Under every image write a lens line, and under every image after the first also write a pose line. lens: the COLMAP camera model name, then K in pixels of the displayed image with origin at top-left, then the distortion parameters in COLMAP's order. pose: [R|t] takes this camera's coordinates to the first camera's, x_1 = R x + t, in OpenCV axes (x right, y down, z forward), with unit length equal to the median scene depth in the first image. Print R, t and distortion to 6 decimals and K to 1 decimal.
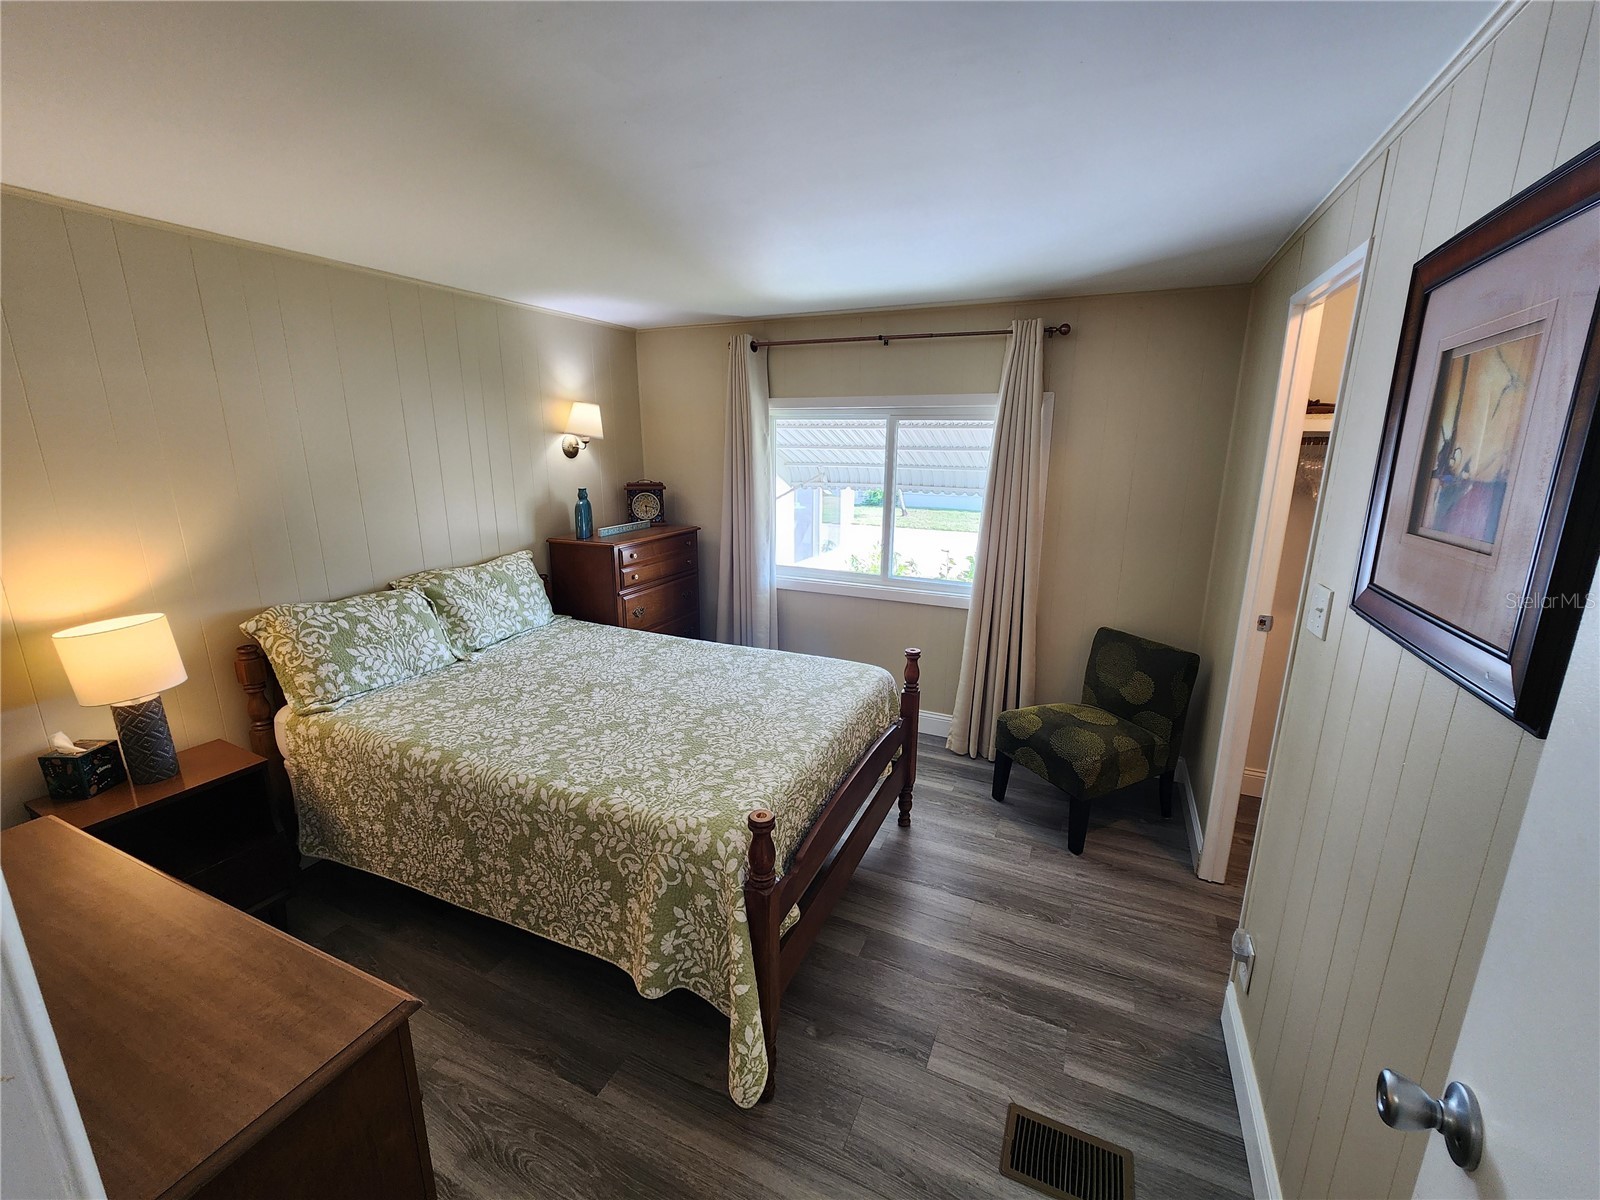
lens RADIAL K [[653.6, 0, 810.6], [0, 653.6, 605.9], [0, 0, 1]] dist [0.001817, 0.000130]
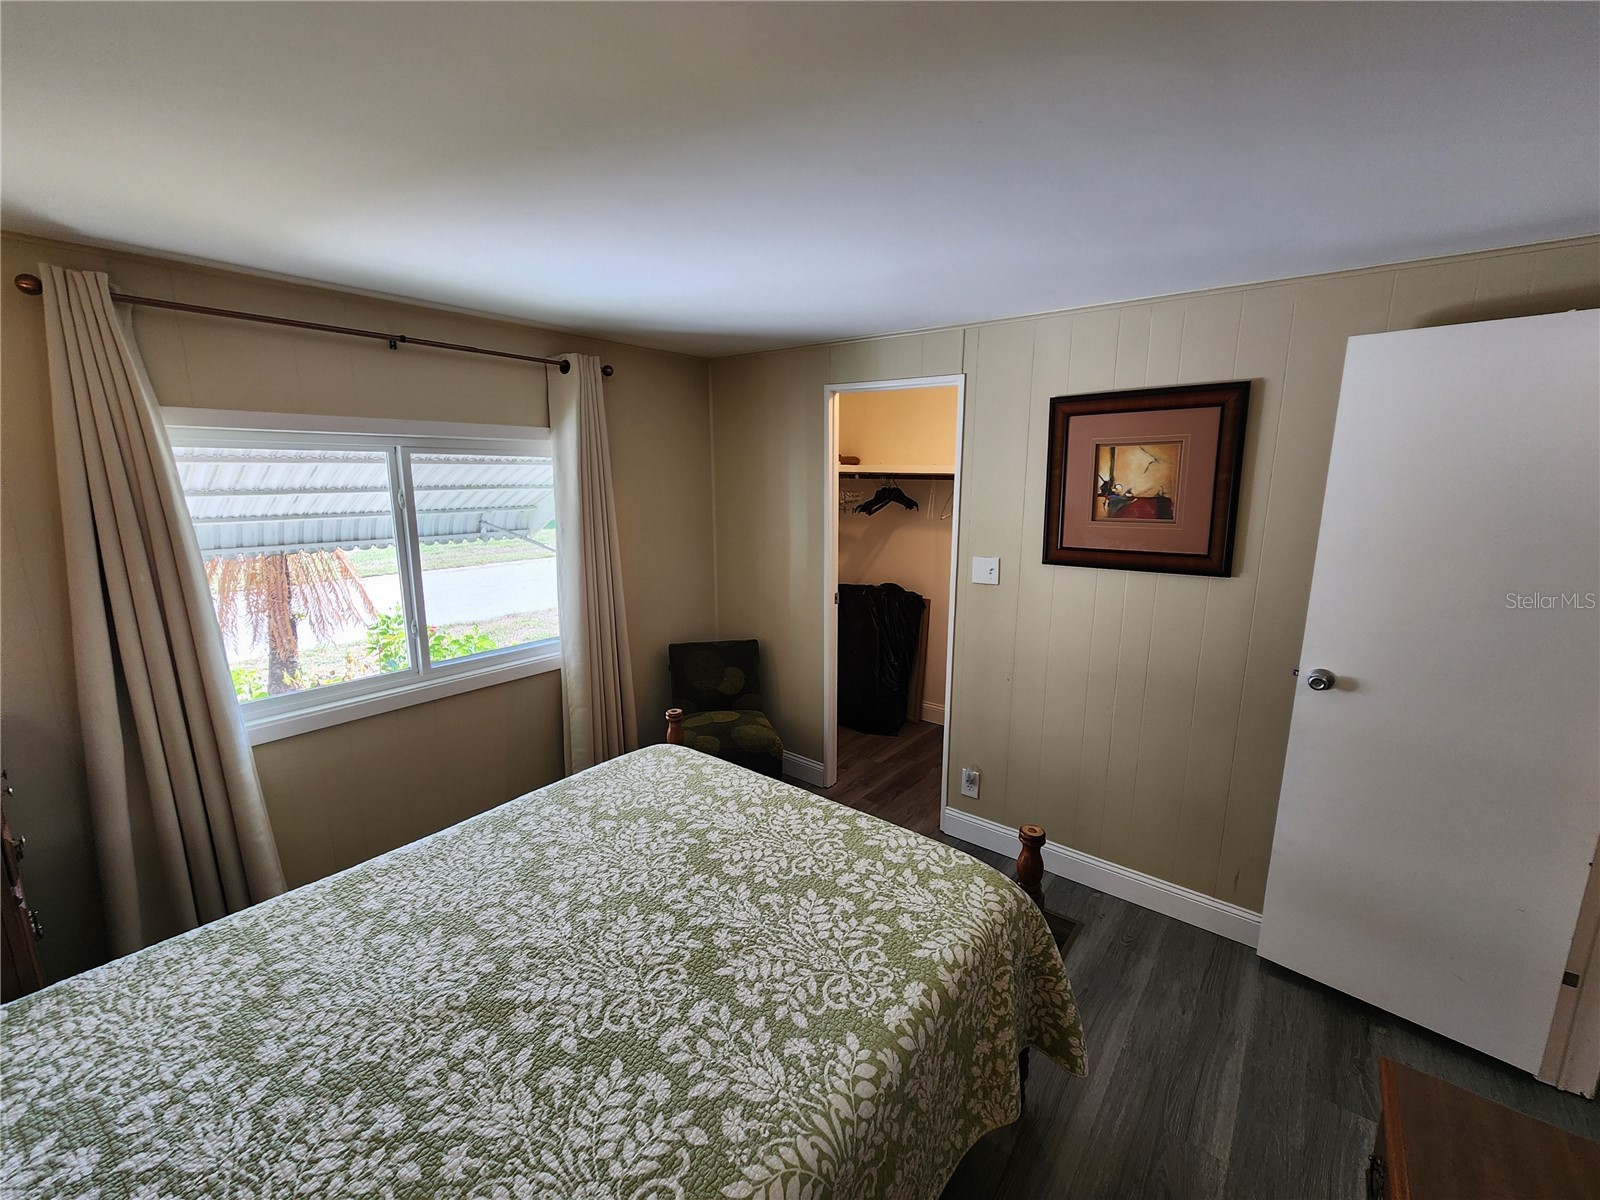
lens RADIAL K [[656.8, 0, 803.6], [0, 656.8, 599.3], [0, 0, 1]] dist [0.000392, -0.000057]
pose [[0.246679, -0.190861, 0.950117, -0.680571], [0.237884, 0.962343, 0.131555, -0.169380], [-0.939447, 0.193566, 0.282793, 0.587267]]
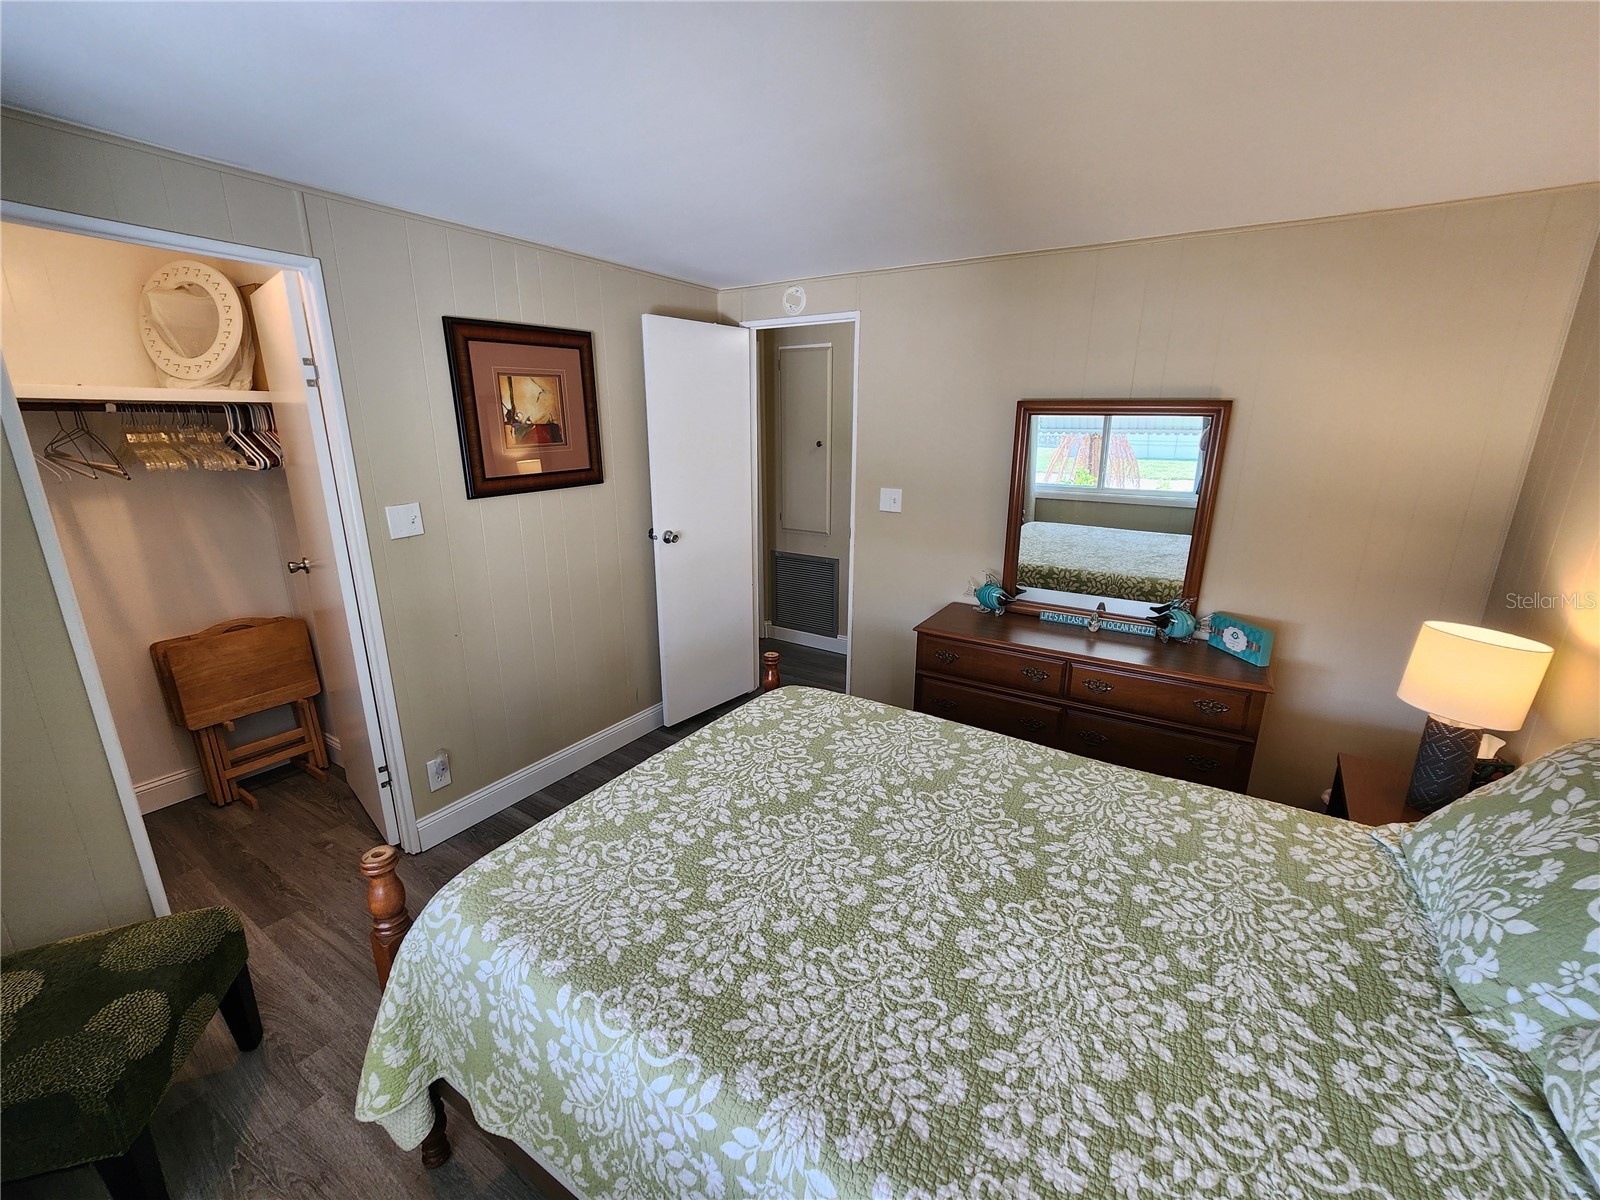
lens RADIAL K [[656.8, 0, 803.6], [0, 656.8, 599.3], [0, 0, 1]] dist [0.000392, -0.000057]
pose [[-0.988225, -0.052543, 0.143703, -0.222823], [0.026012, 0.867825, 0.496188, -0.344068], [-0.150780, 0.494084, -0.856240, 1.366534]]
